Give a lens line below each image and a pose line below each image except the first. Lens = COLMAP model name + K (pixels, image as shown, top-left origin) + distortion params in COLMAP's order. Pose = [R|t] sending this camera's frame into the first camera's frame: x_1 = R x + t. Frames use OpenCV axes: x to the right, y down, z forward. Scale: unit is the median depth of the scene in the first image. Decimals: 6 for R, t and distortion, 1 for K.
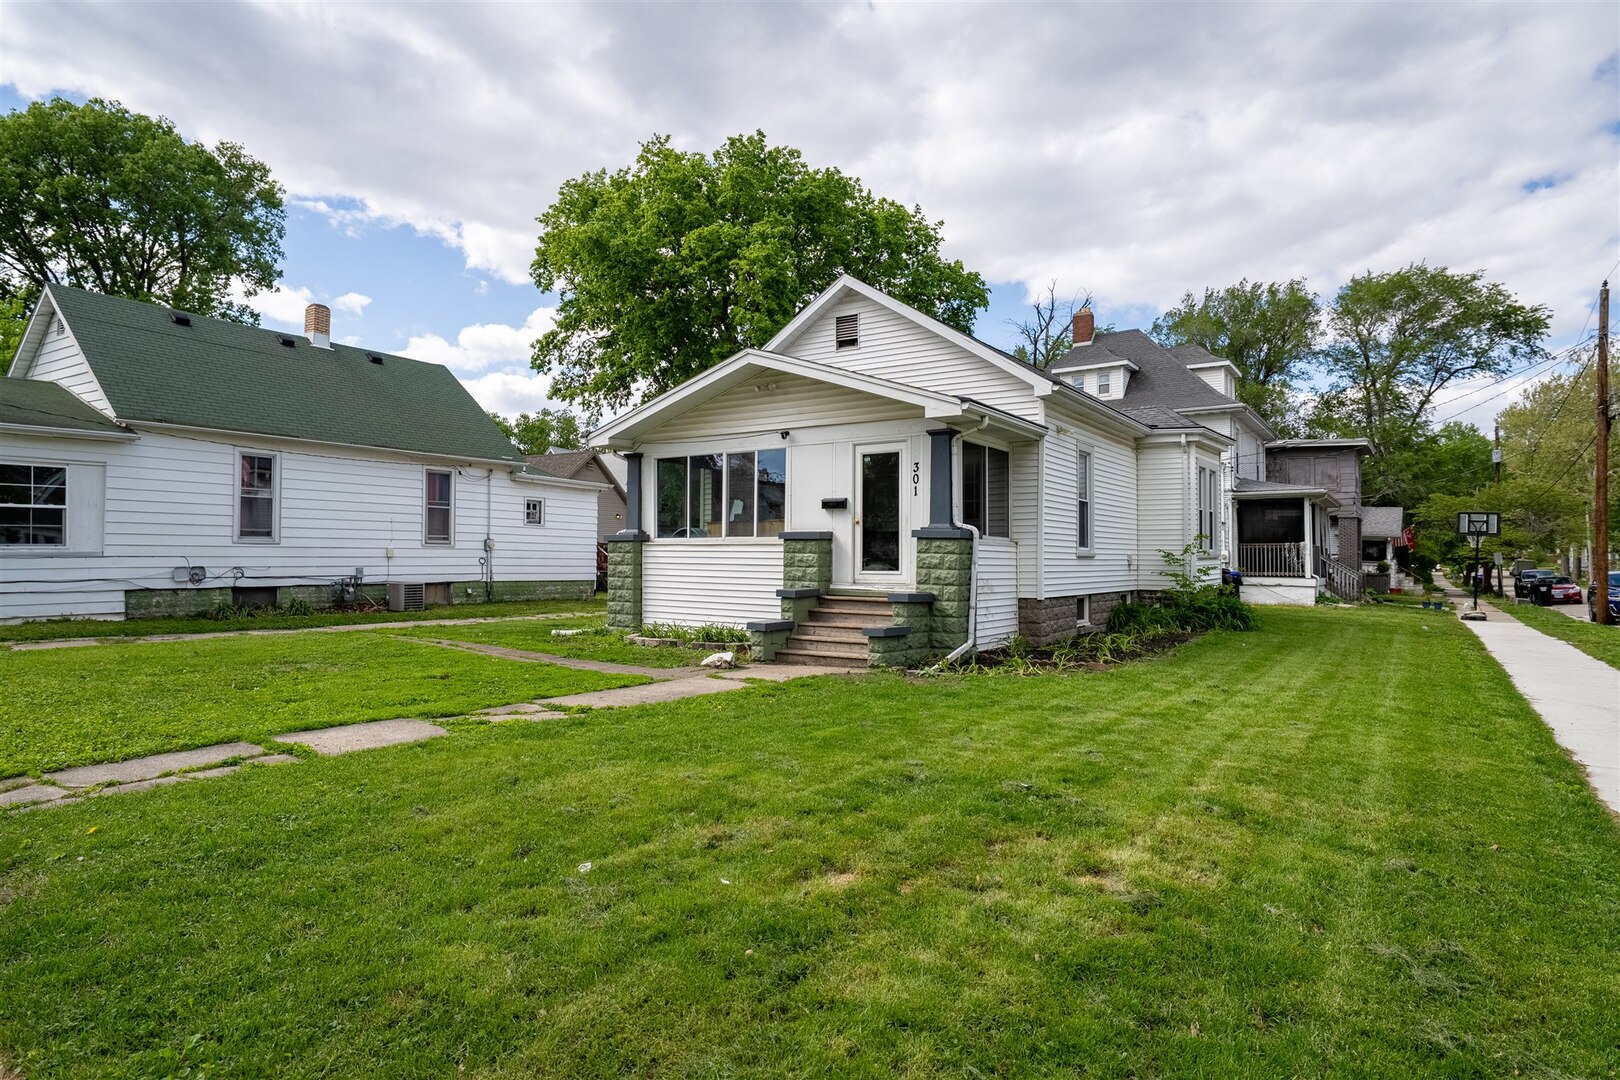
lens RADIAL K [[910.5, 0, 810.0], [0, 910.5, 540.0], [0, 0, 1]] dist [0.001088, 0.000638]
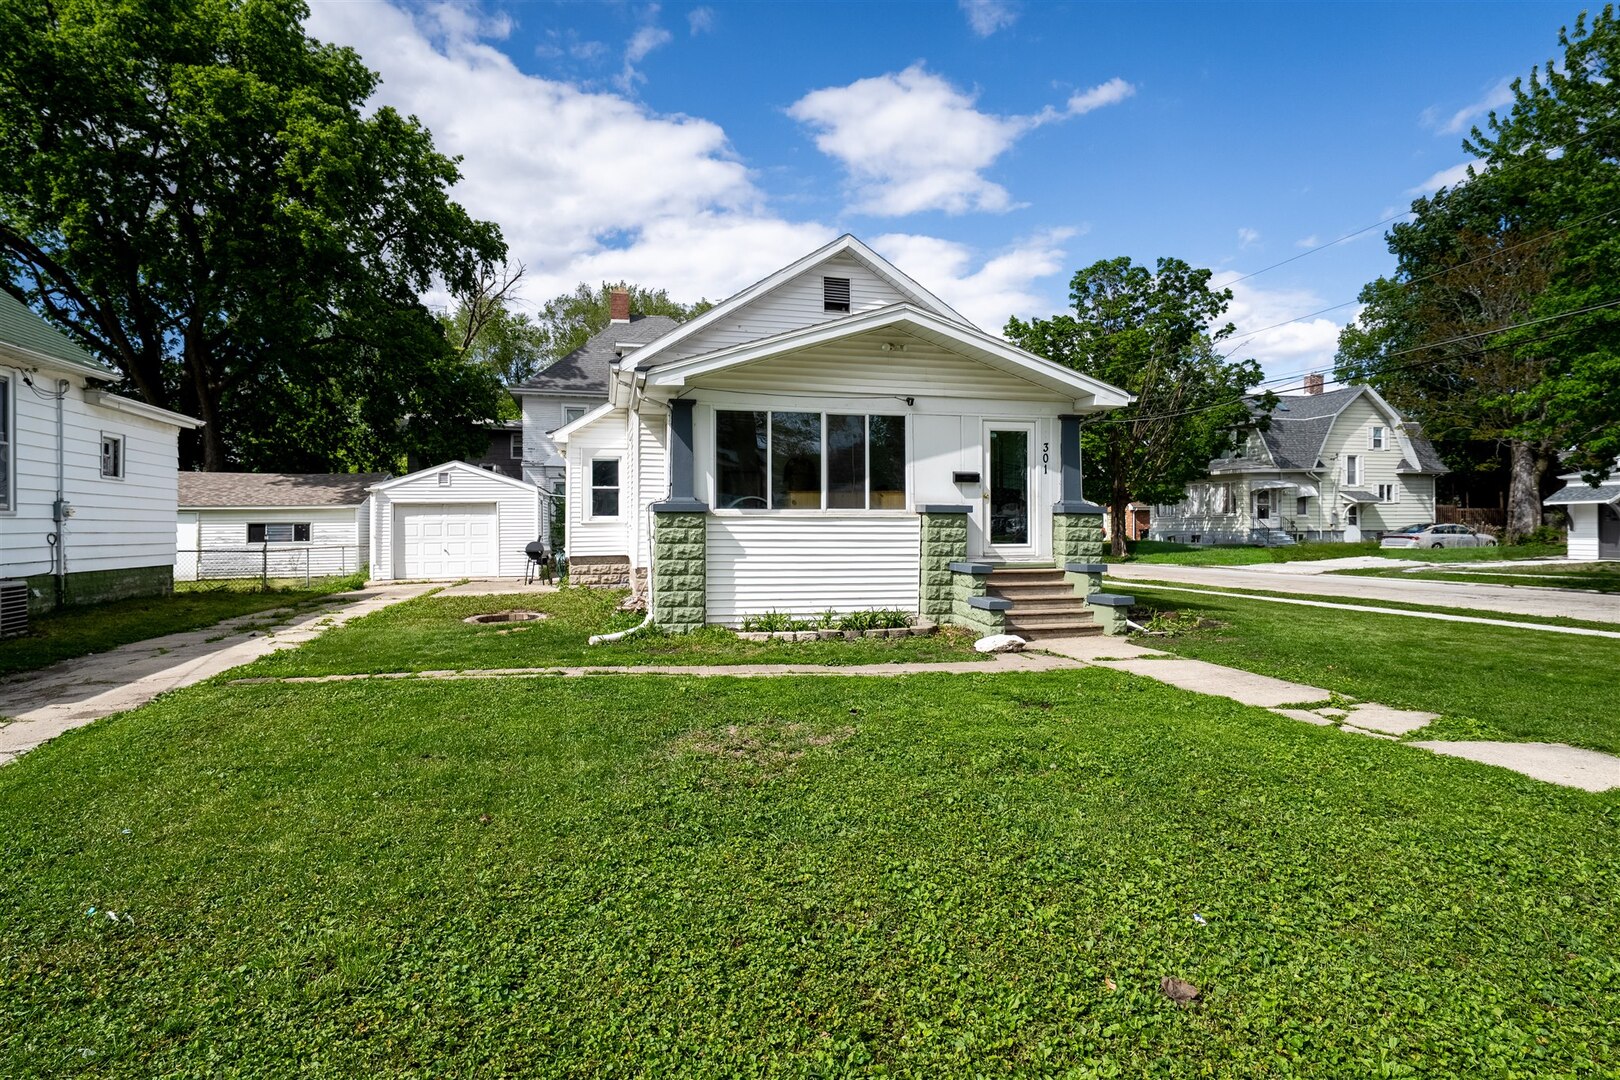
lens RADIAL K [[835.2, 0, 810.0], [0, 835.2, 540.0], [0, 0, 1]] dist [0.005961, 0.000461]
pose [[0.670661, -0.019293, 0.741513, -0.638209], [-0.011967, 0.999250, 0.036823, -0.002722], [-0.741667, -0.033569, 0.669928, 0.427027]]
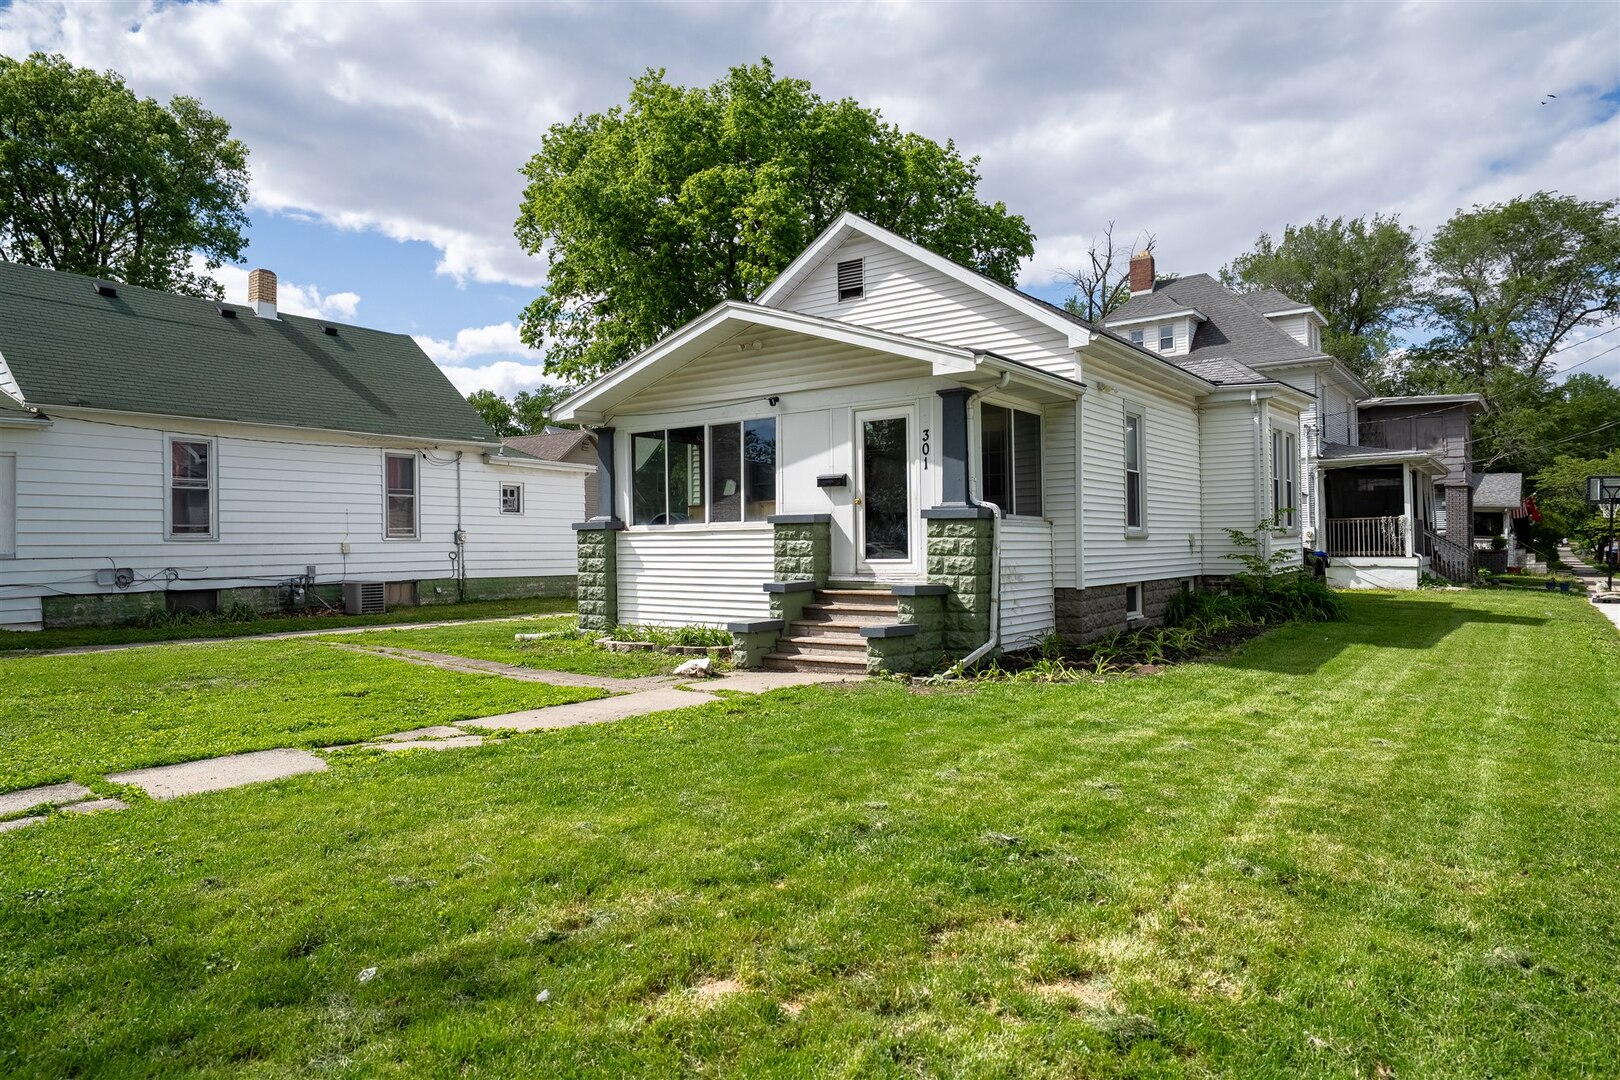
lens RADIAL K [[1011.8, 0, 810.0], [0, 1011.8, 540.0], [0, 0, 1]] dist [0.001936, -0.000043]
pose [[0.999116, -0.019586, -0.037184, 0.033603], [0.020126, 0.999697, 0.014190, 0.001231], [0.036895, -0.014926, 0.999208, 0.046808]]
